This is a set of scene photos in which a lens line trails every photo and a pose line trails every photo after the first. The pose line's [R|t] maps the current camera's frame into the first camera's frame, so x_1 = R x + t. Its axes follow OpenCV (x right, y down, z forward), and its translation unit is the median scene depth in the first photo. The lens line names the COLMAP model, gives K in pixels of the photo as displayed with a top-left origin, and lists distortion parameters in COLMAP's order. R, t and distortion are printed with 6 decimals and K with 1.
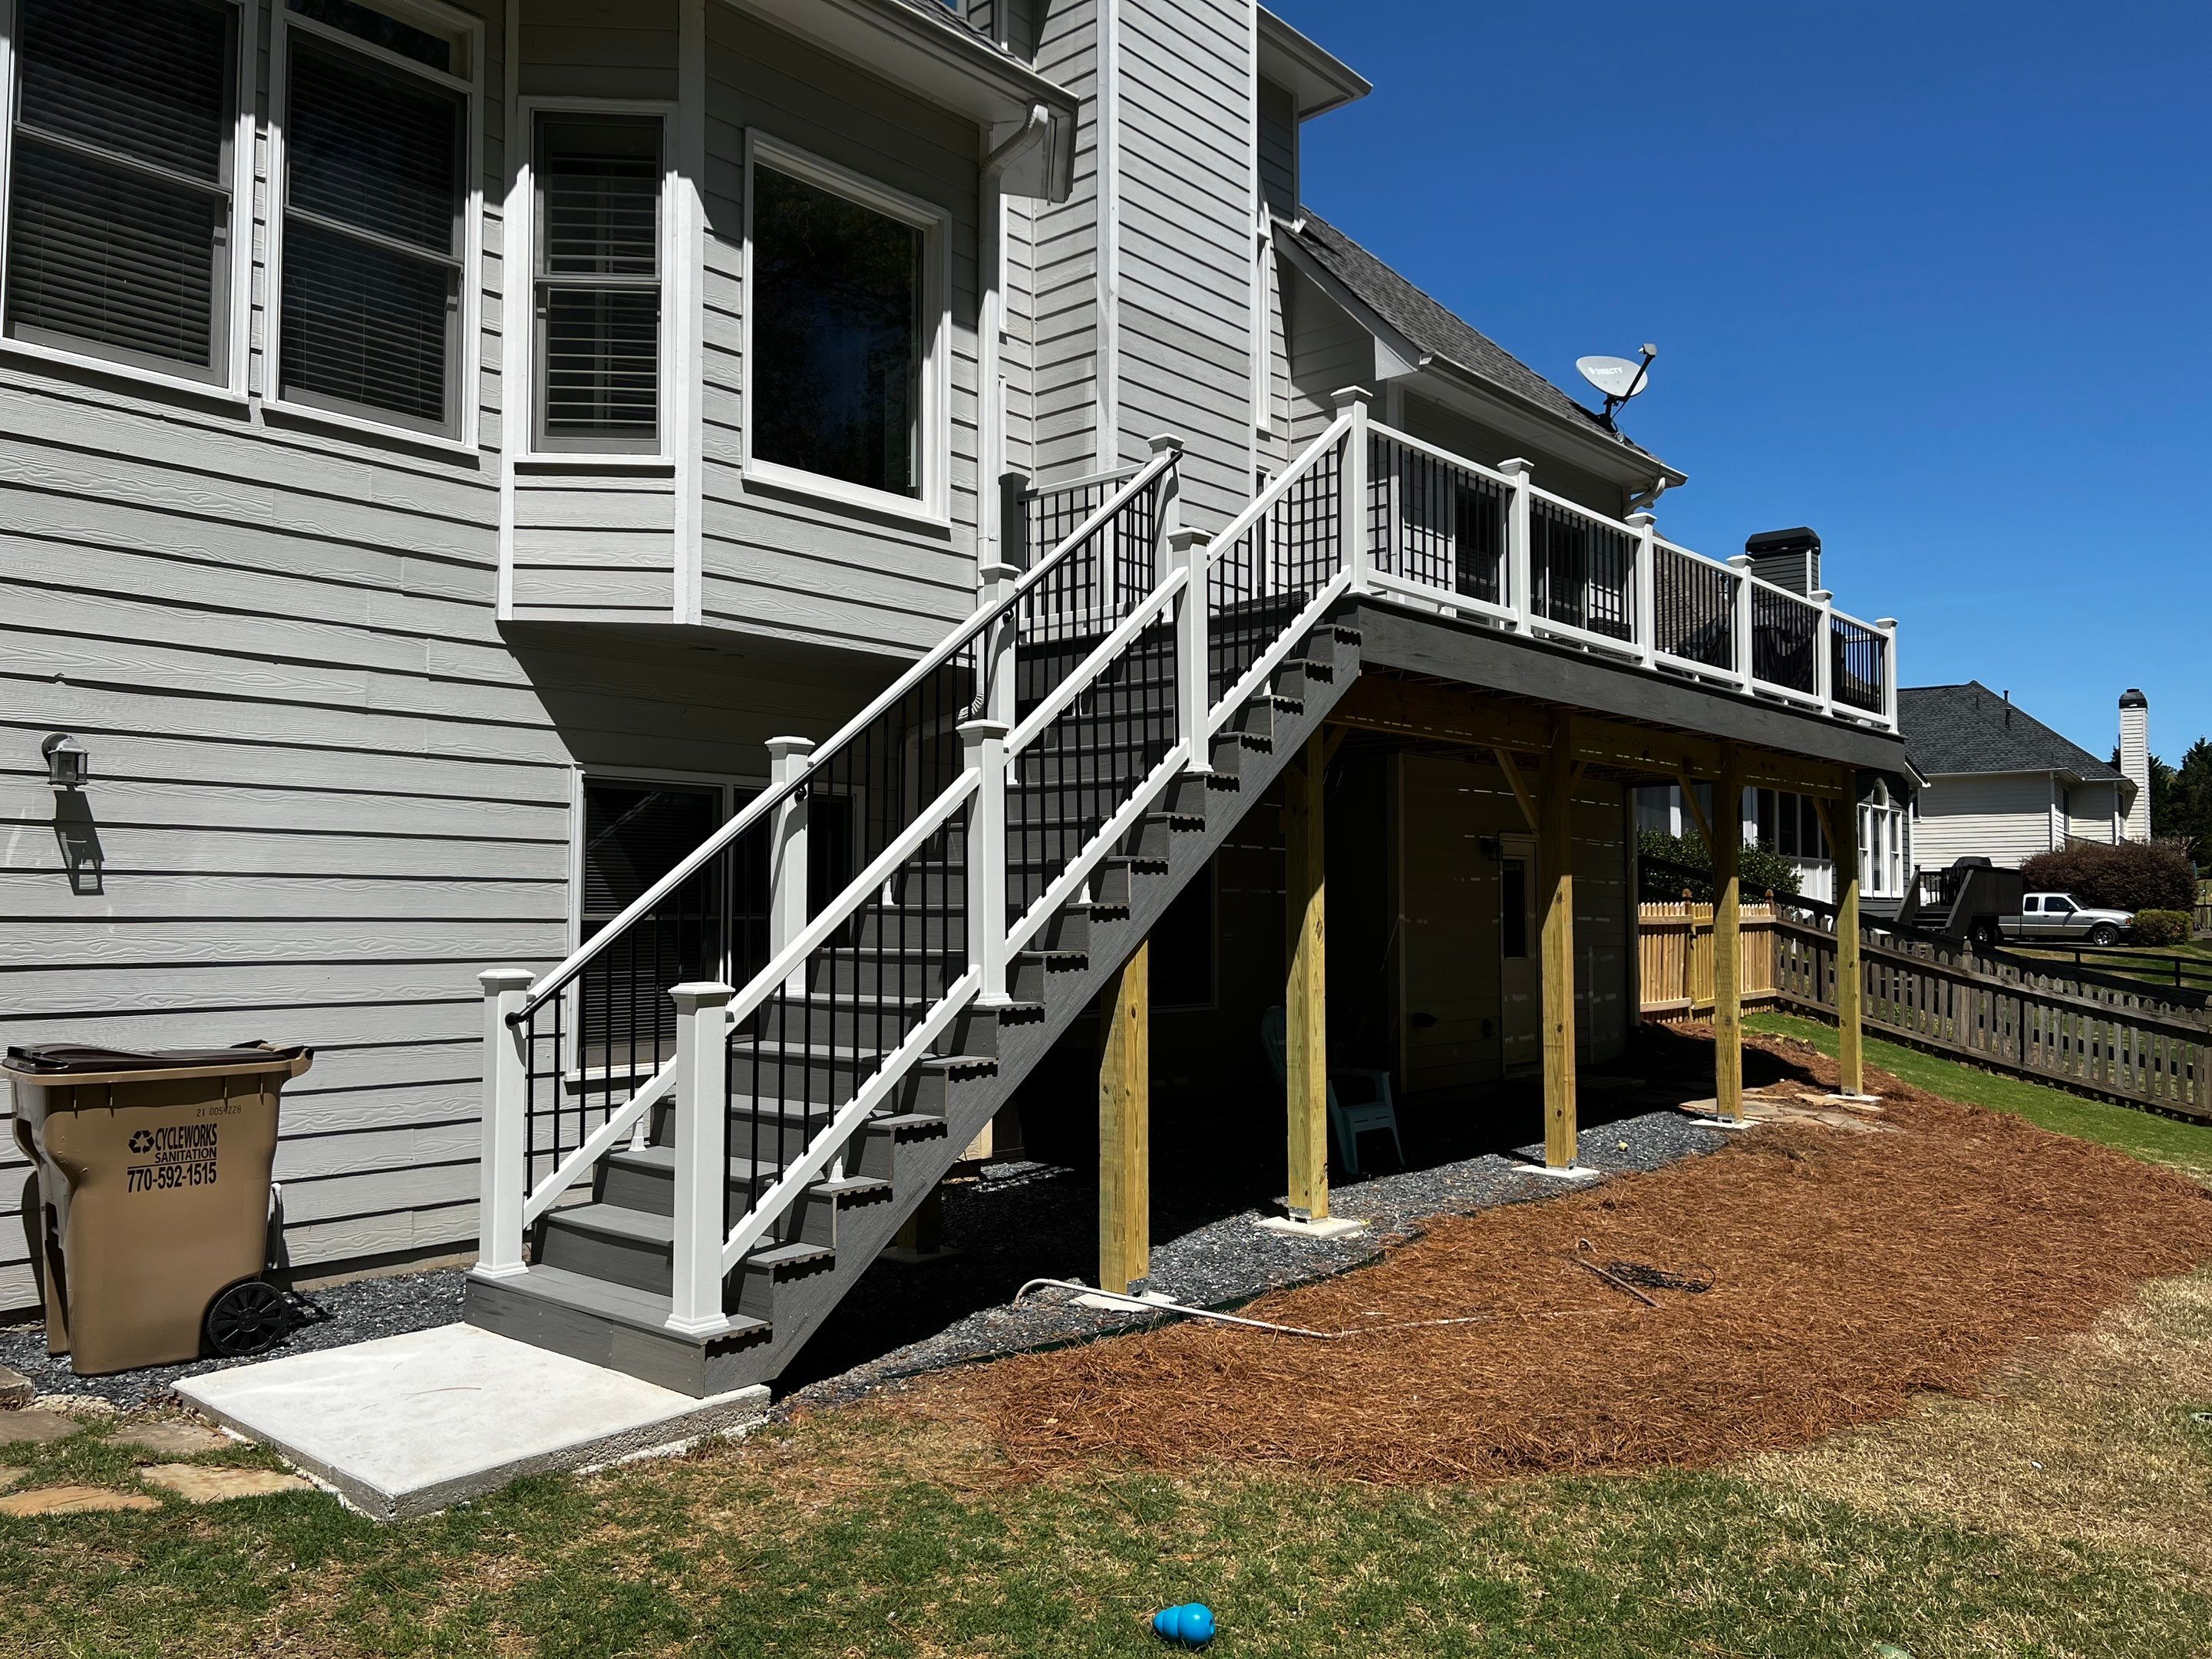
lens RADIAL K [[1663.4, 0, 1103.8], [0, 1663.4, 835.7], [0, 0, 1]] dist [0.015573, 0.002531]
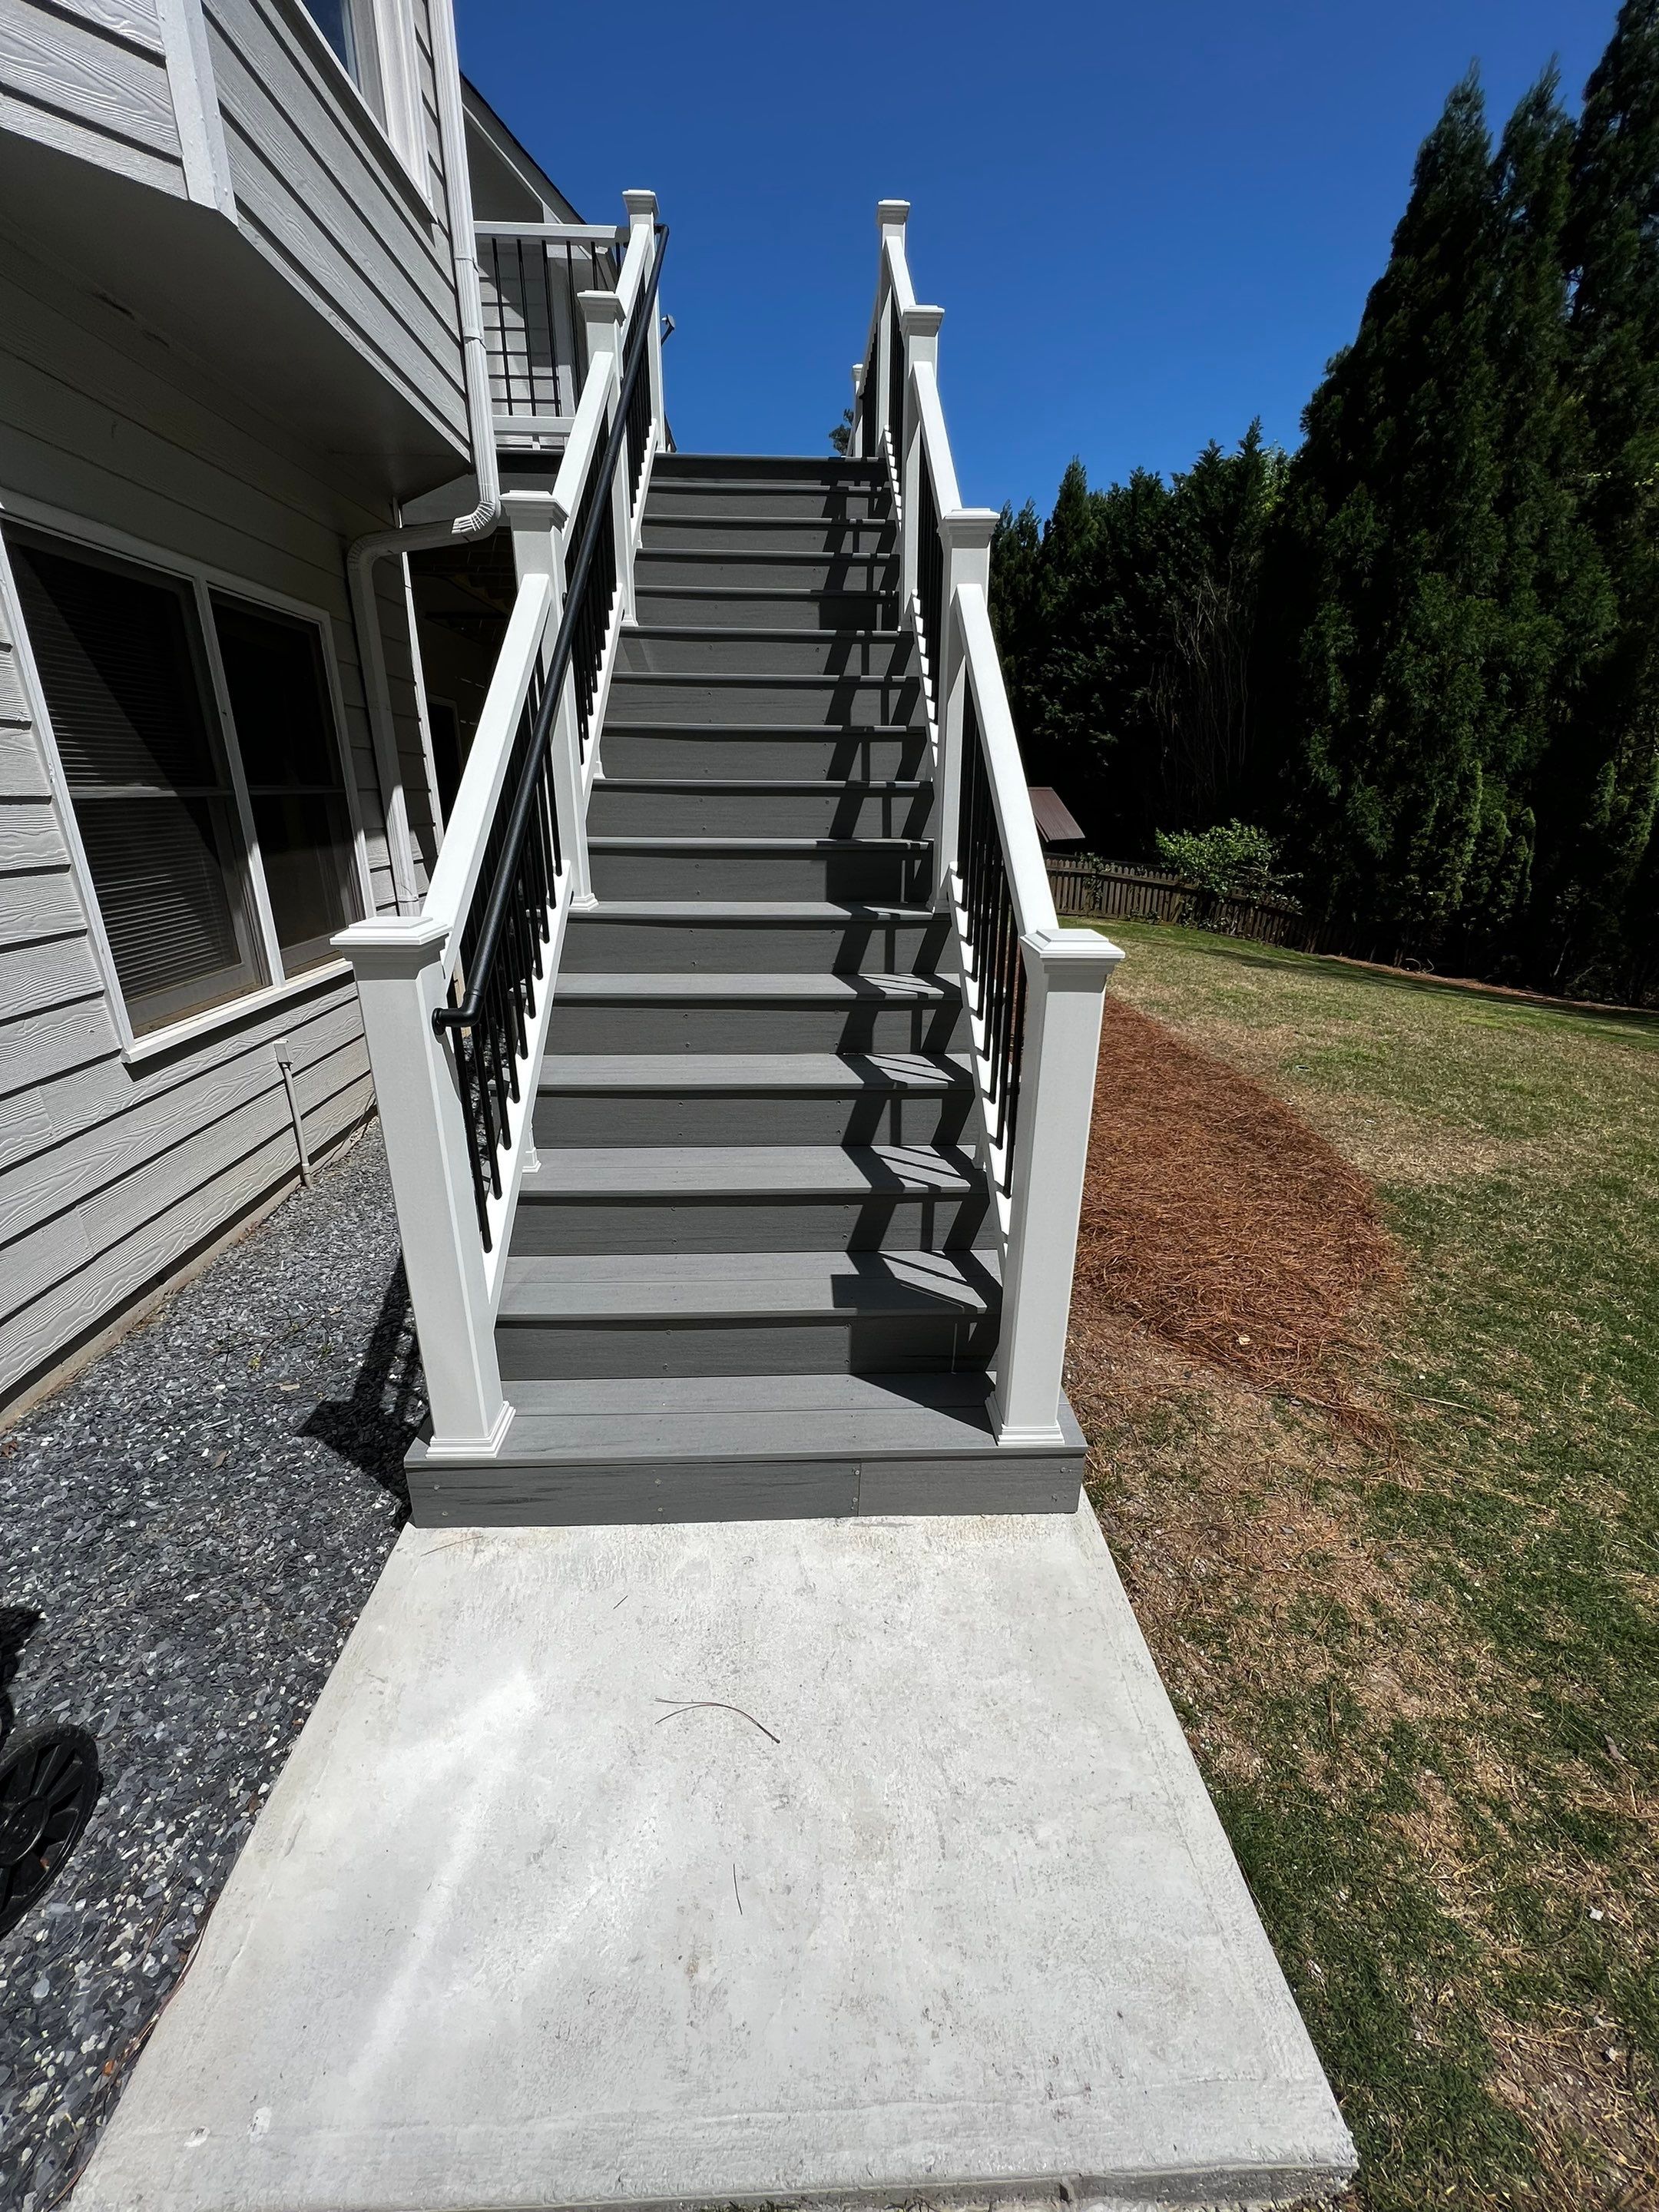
lens RADIAL K [[888.4, 0, 824.6], [0, 888.4, 1105.2], [0, 0, 1]] dist [0.000387, 0.000215]
pose [[0.726392, -0.227946, 0.648379, -0.201379], [-0.040435, 0.927589, 0.371407, 0.013798], [-0.686090, -0.296004, 0.664576, 0.331008]]
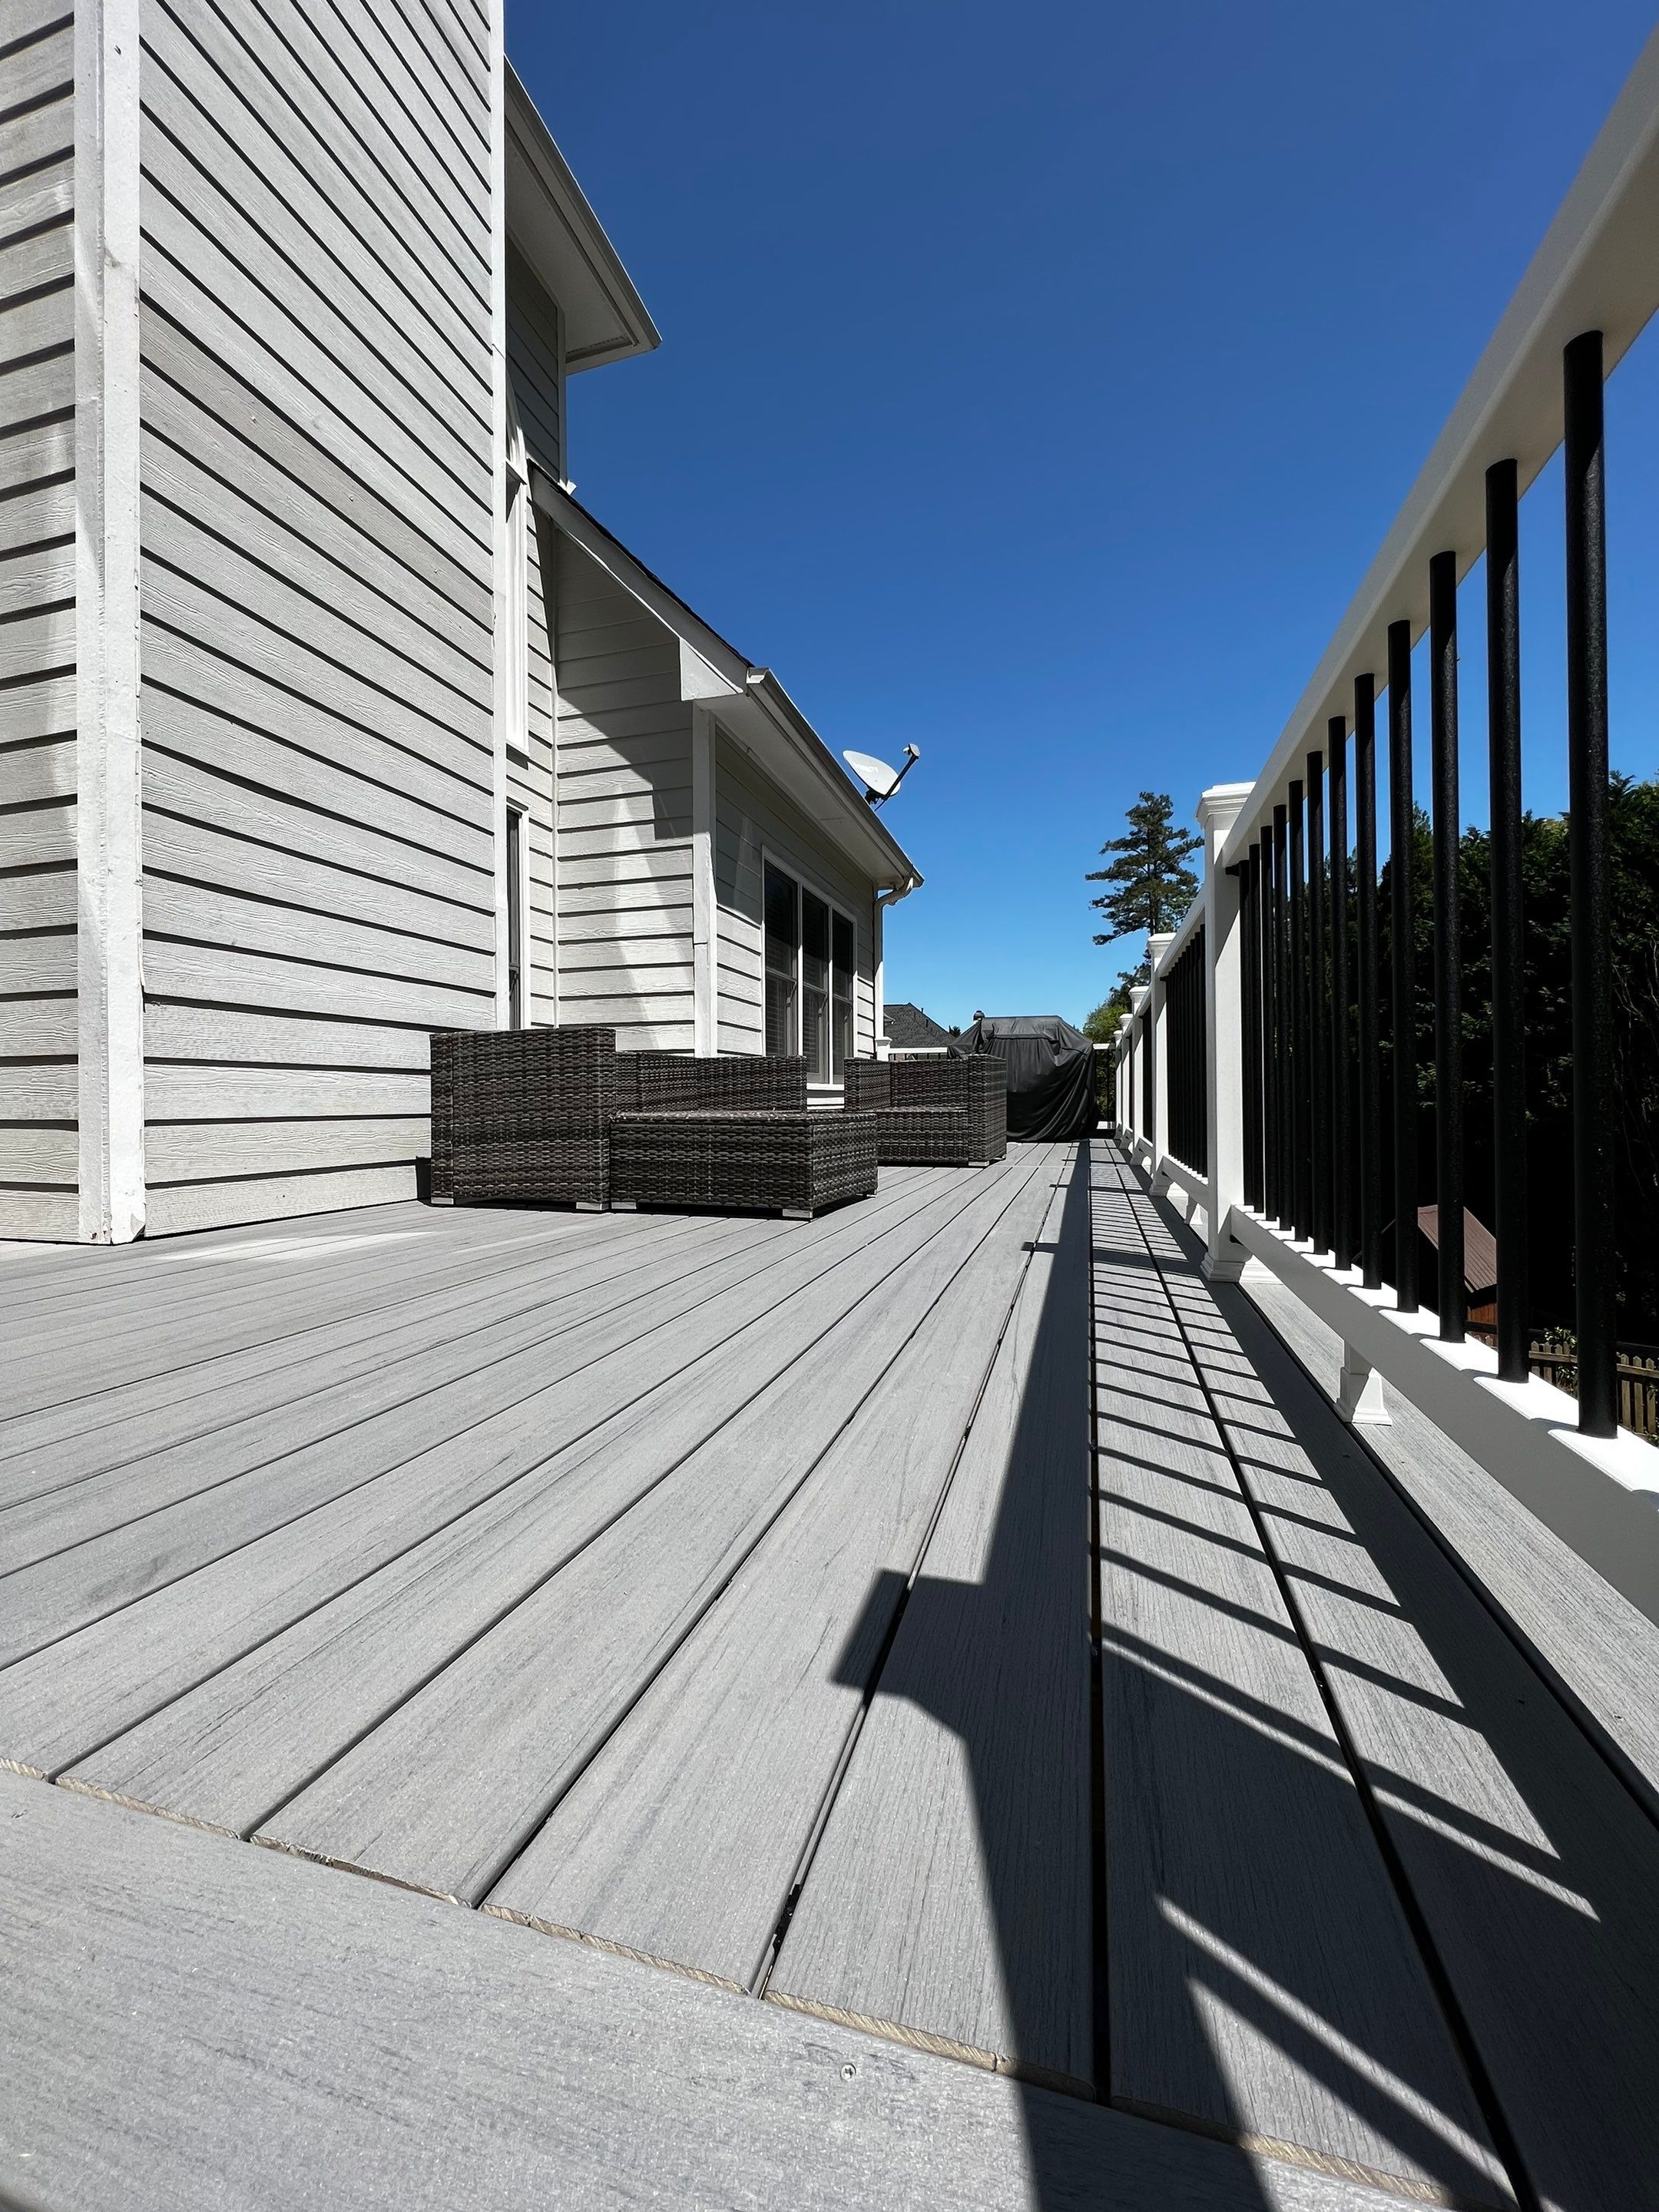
lens RADIAL K [[888.4, 0, 832.1], [0, 888.4, 1098.1], [0, 0, 1]] dist [0.000387, 0.000215]
pose [[0.906337, -0.007582, 0.422487, 0.057752], [-0.008471, 0.999312, 0.036106, -0.114352], [-0.422470, -0.036303, 0.905650, 0.610553]]
